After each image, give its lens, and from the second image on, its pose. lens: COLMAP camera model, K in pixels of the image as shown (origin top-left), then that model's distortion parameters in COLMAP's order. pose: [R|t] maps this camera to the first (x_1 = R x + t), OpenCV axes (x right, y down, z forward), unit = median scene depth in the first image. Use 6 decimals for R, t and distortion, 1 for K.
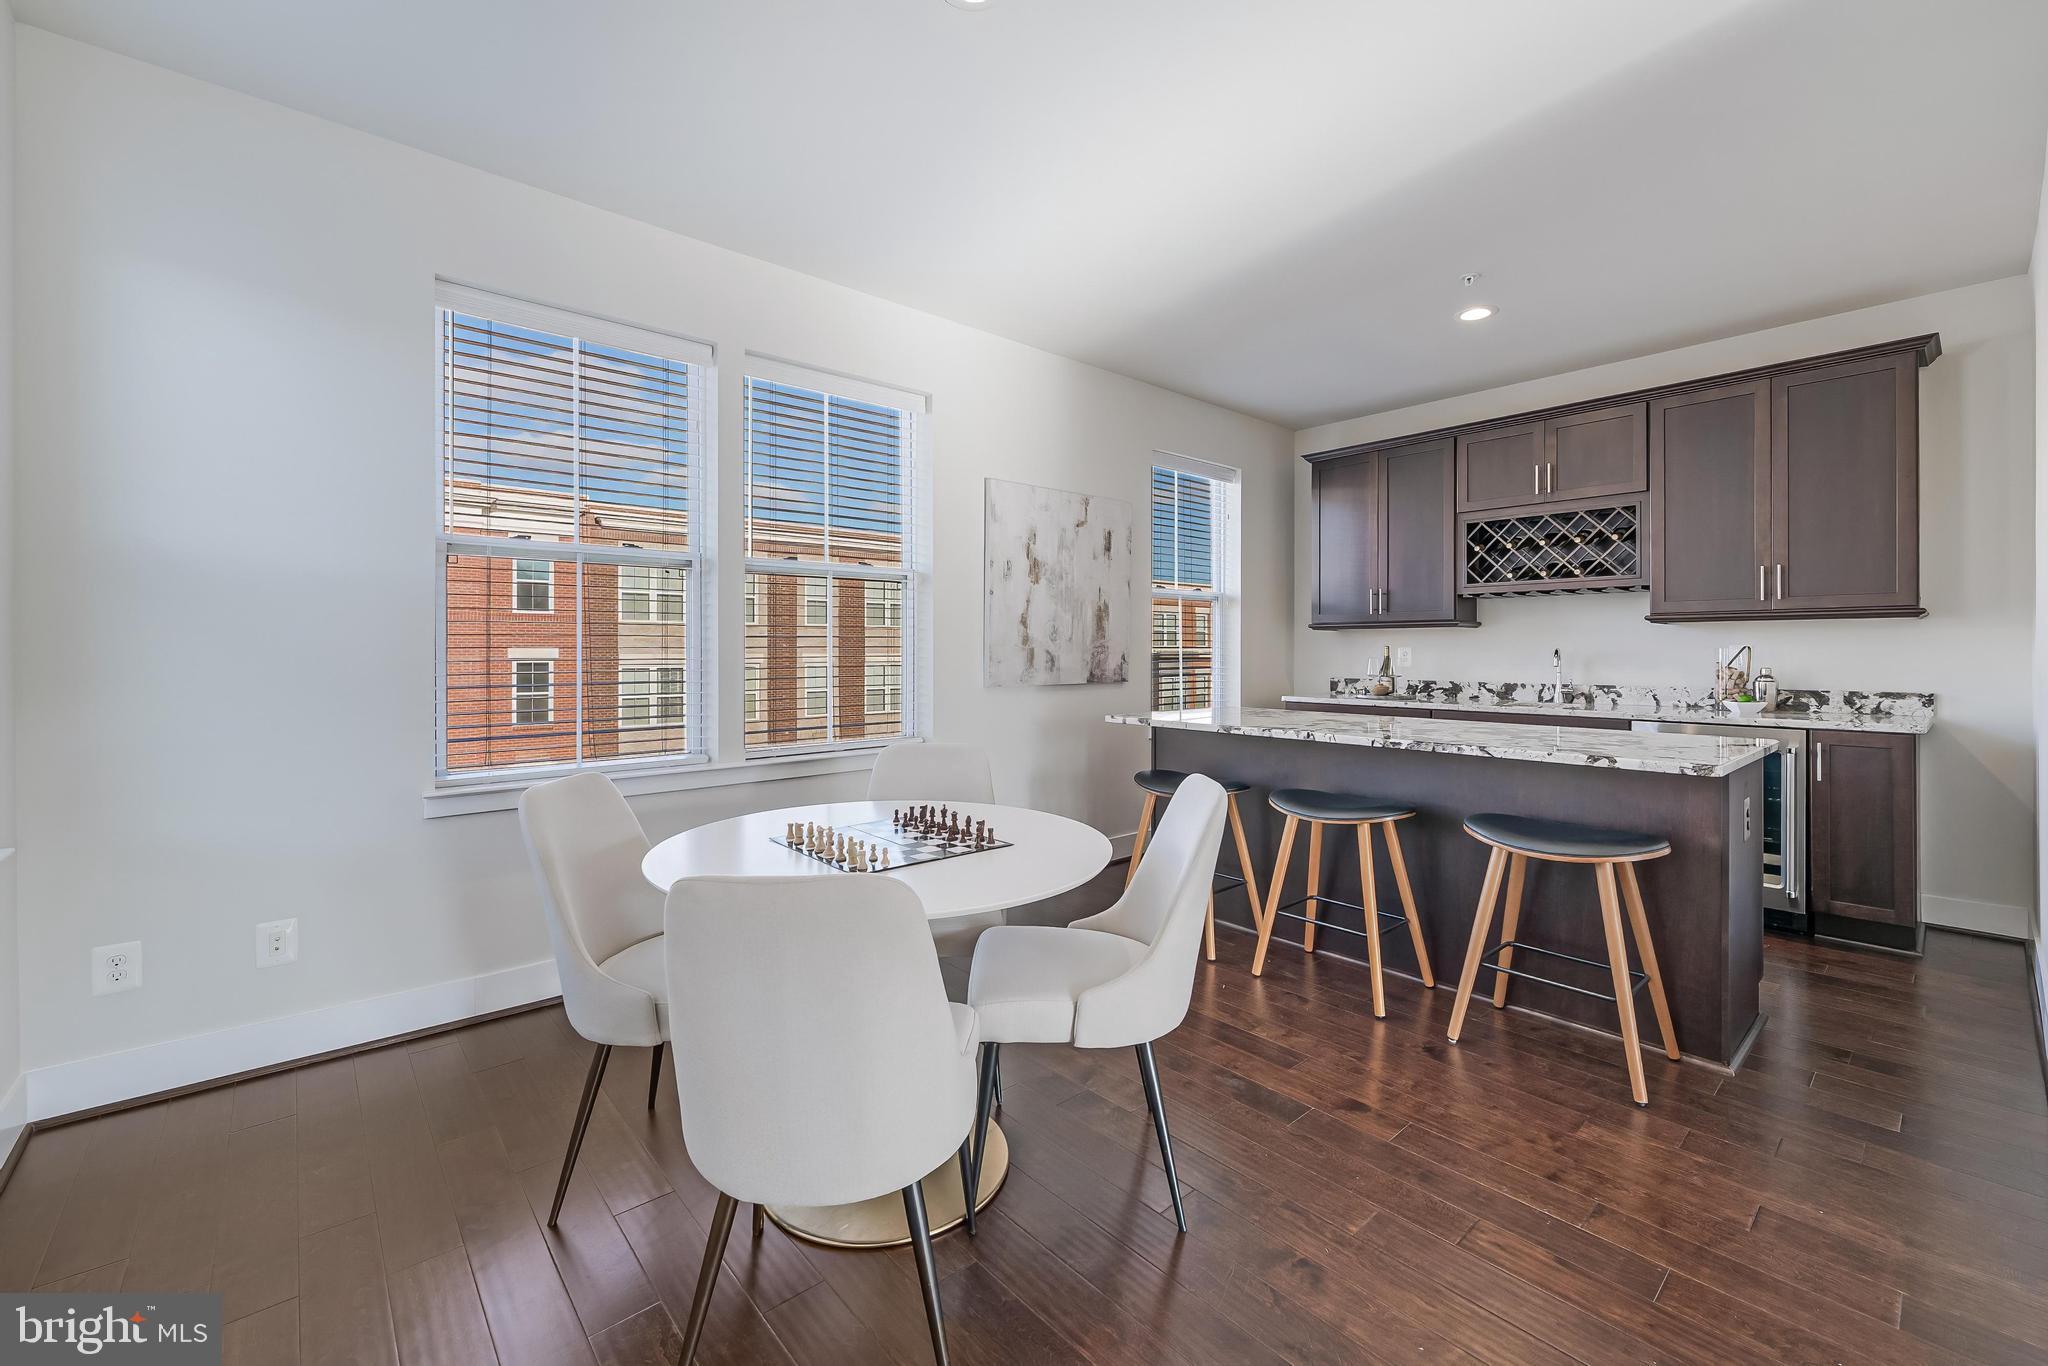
lens RADIAL K [[829.3, 0, 1028.4], [0, 829.3, 654.5], [0, 0, 1]] dist [-0.001858, -0.000181]
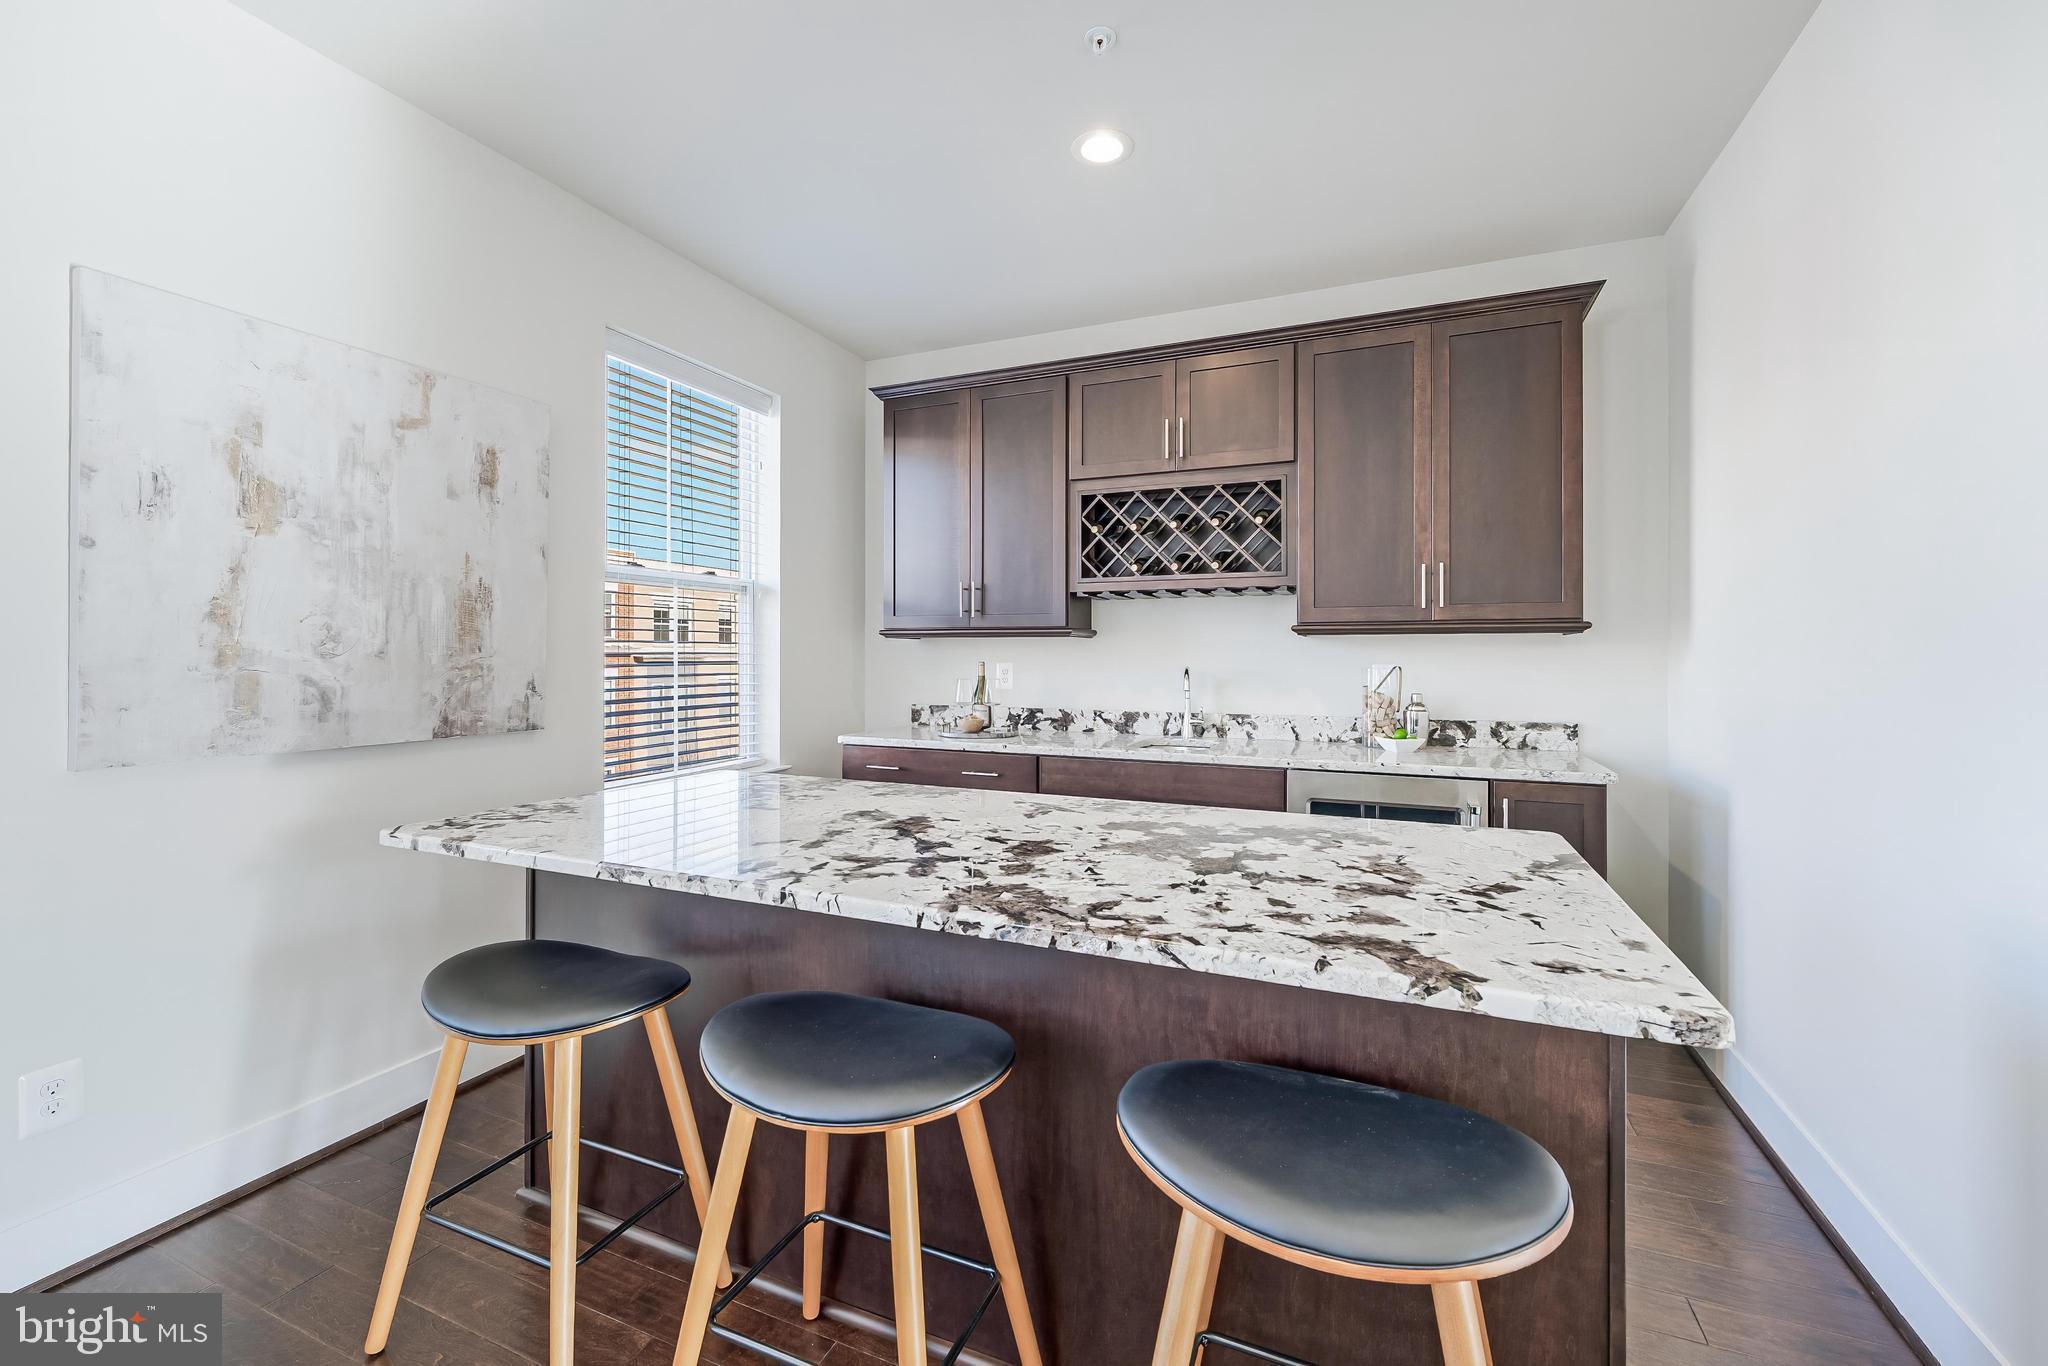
lens RADIAL K [[829.3, 0, 1028.4], [0, 829.3, 654.5], [0, 0, 1]] dist [-0.001858, -0.000181]
pose [[0.901738, 0.002073, 0.432278, 0.182535], [-0.000066, 0.999989, -0.004658, -0.015345], [-0.432283, 0.004172, 0.901728, 0.385667]]
